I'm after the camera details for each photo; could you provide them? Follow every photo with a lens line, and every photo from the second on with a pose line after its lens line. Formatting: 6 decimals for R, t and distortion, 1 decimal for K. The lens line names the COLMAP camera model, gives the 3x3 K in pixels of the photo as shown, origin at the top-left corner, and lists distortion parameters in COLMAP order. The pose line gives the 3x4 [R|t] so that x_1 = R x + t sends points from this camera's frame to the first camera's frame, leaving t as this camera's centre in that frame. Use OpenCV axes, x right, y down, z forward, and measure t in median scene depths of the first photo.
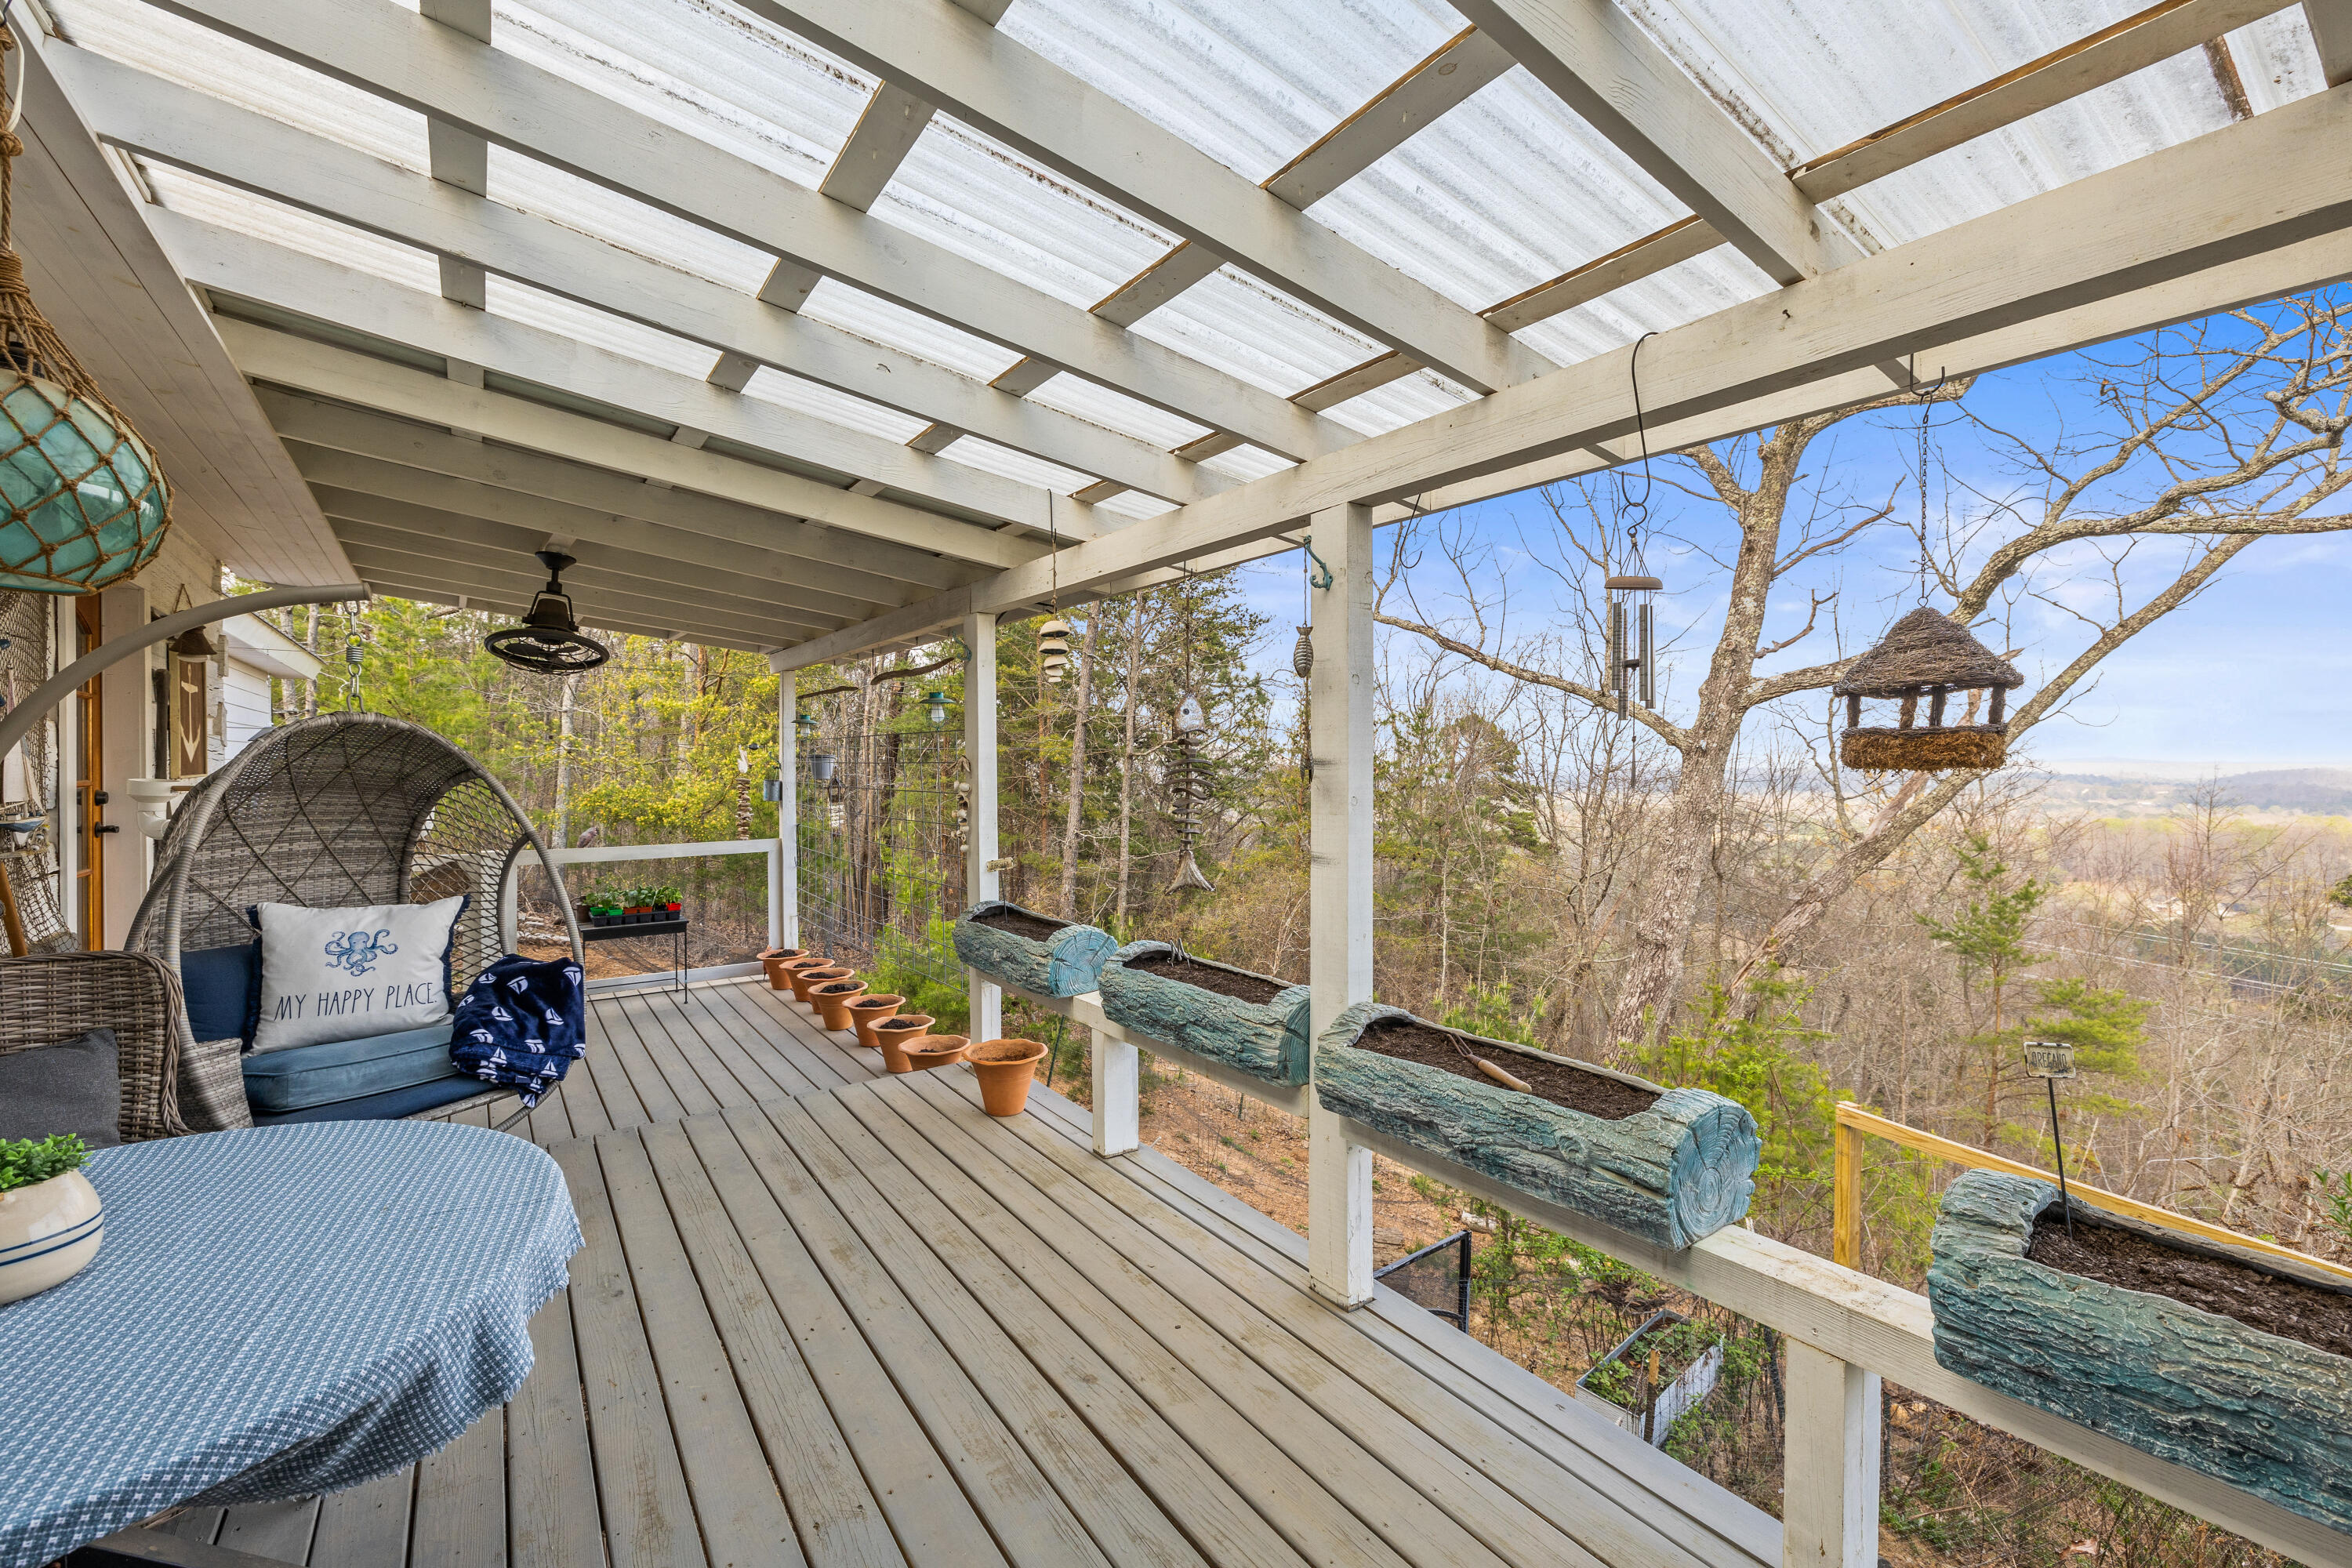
lens RADIAL K [[969.3, 0, 1184.6], [0, 969.3, 771.3], [0, 0, 1]] dist [0.000247, -0.000013]
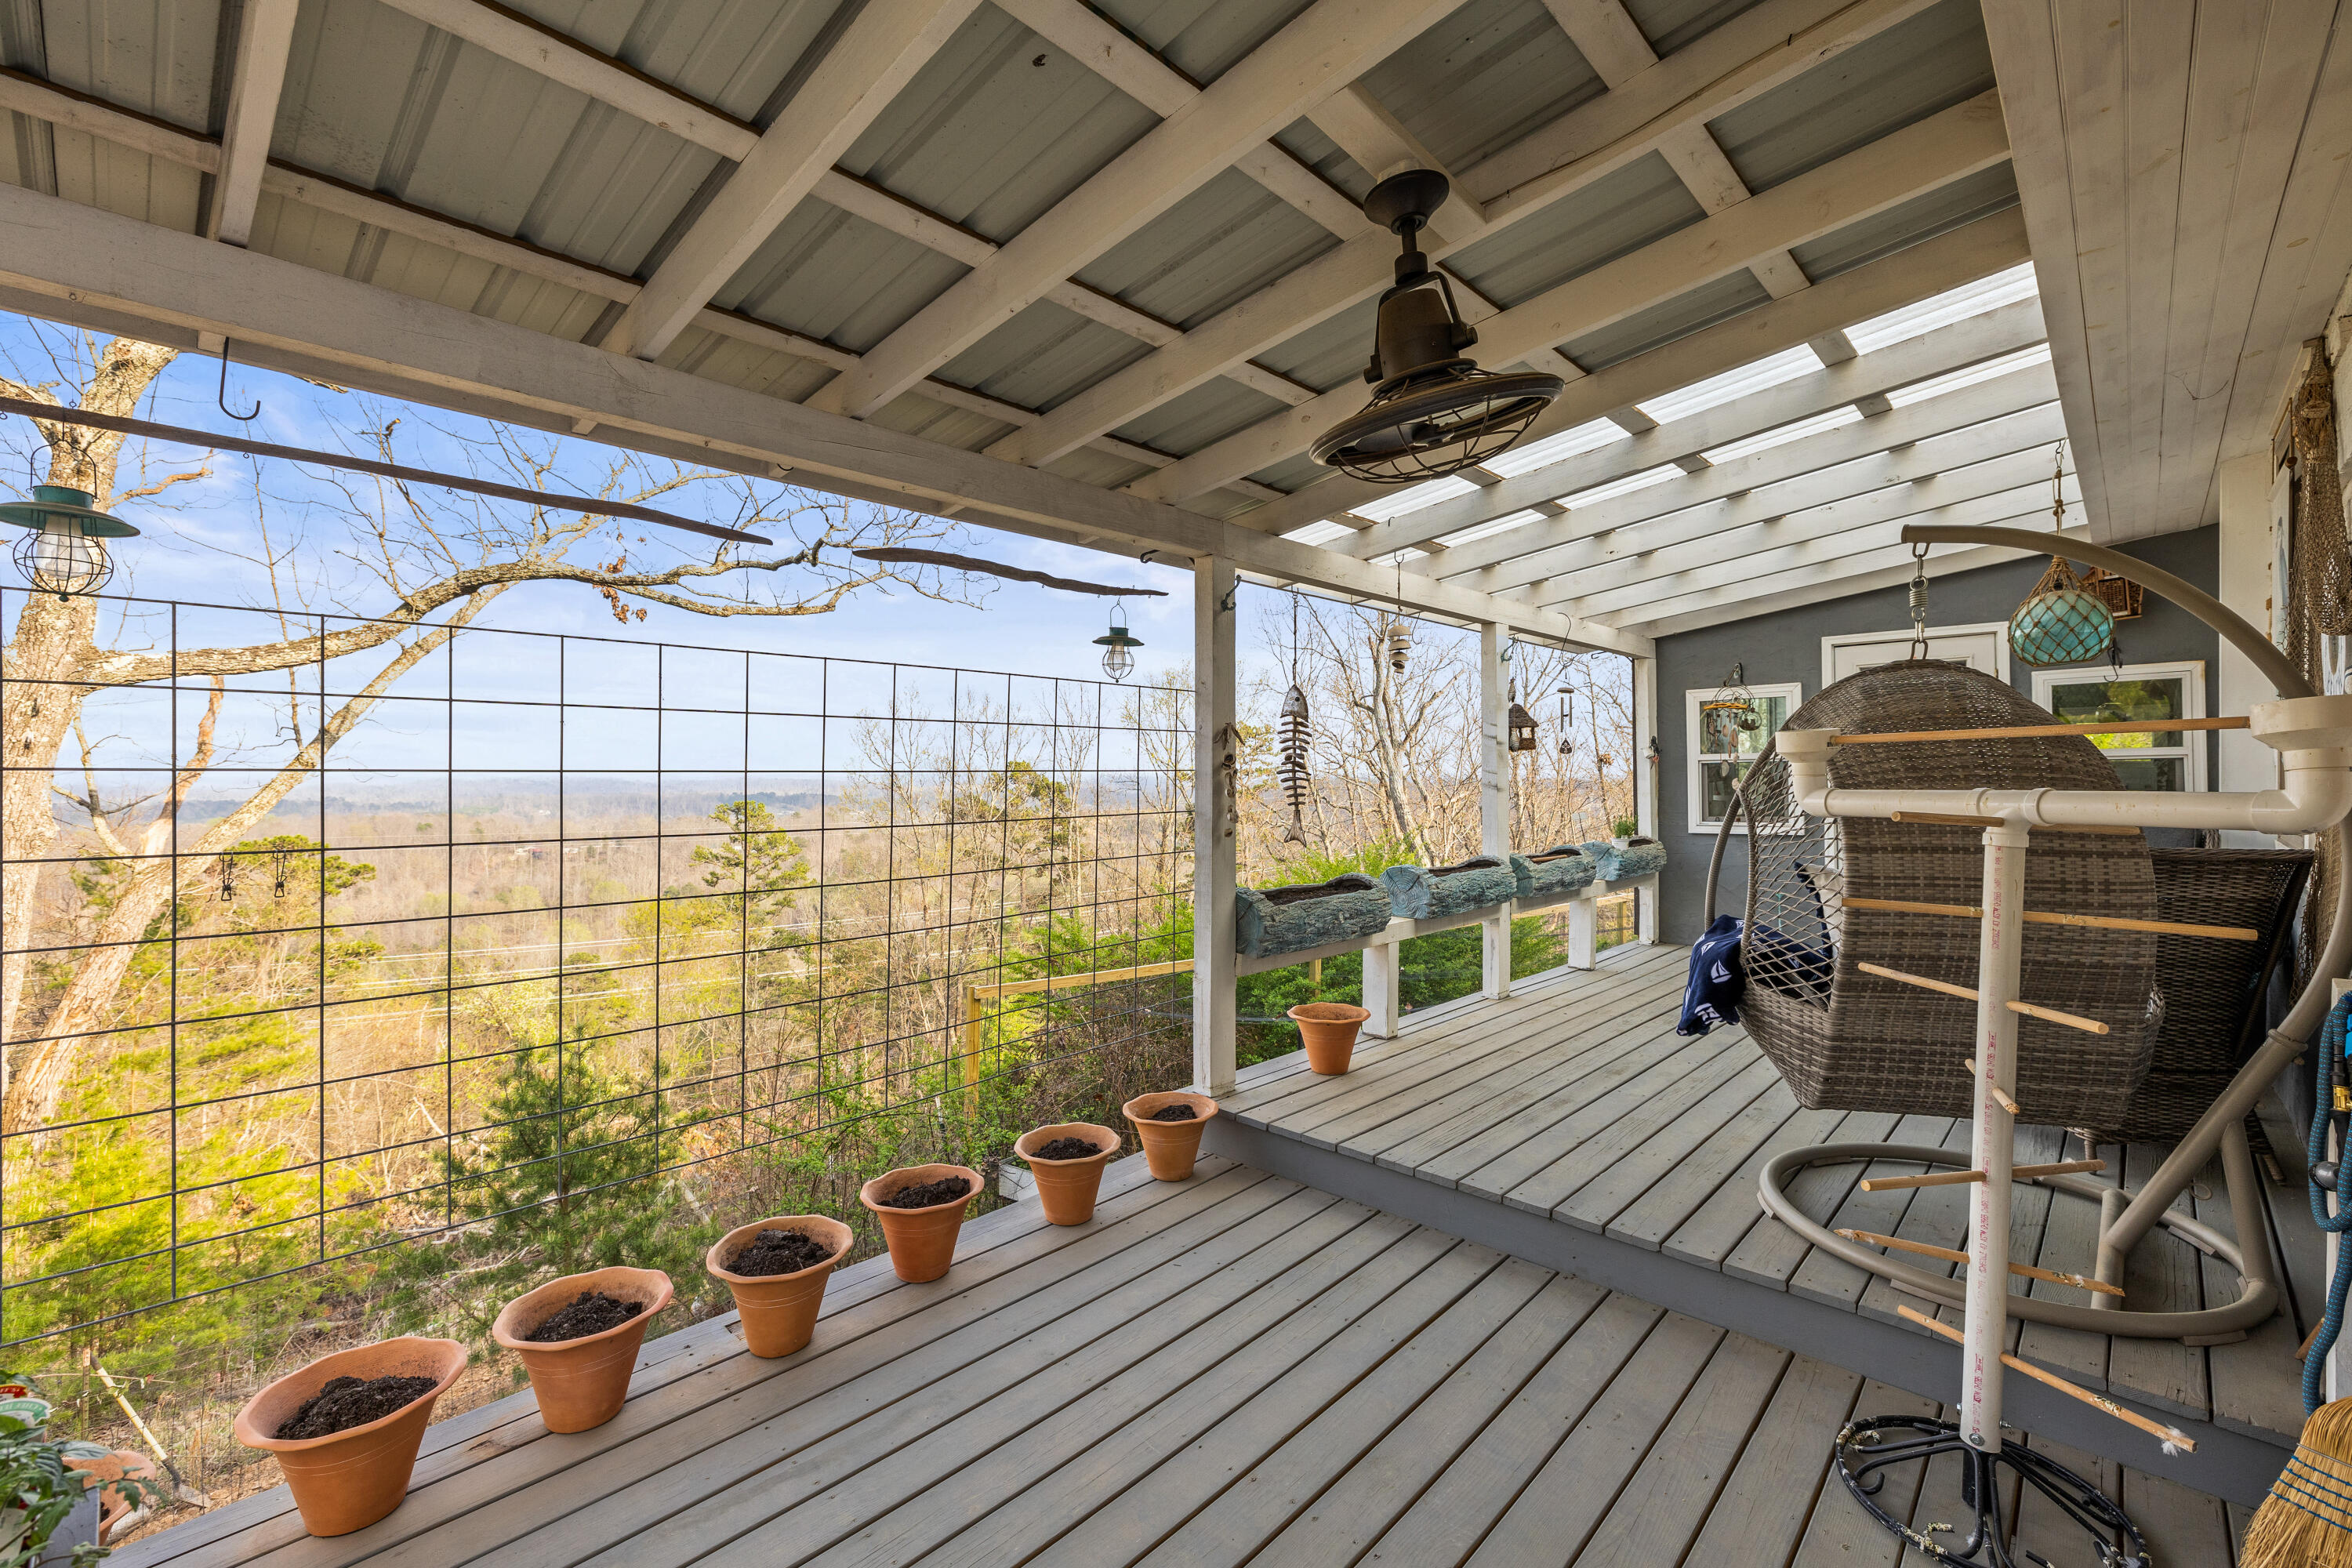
lens RADIAL K [[969.3, 0, 1184.6], [0, 969.3, 771.3], [0, 0, 1]] dist [0.000247, -0.000013]
pose [[-0.165897, 0.002376, 0.986140, -0.271812], [0.012715, 0.999919, -0.000270, 0.006599], [-0.986061, 0.012494, -0.165914, 0.303726]]
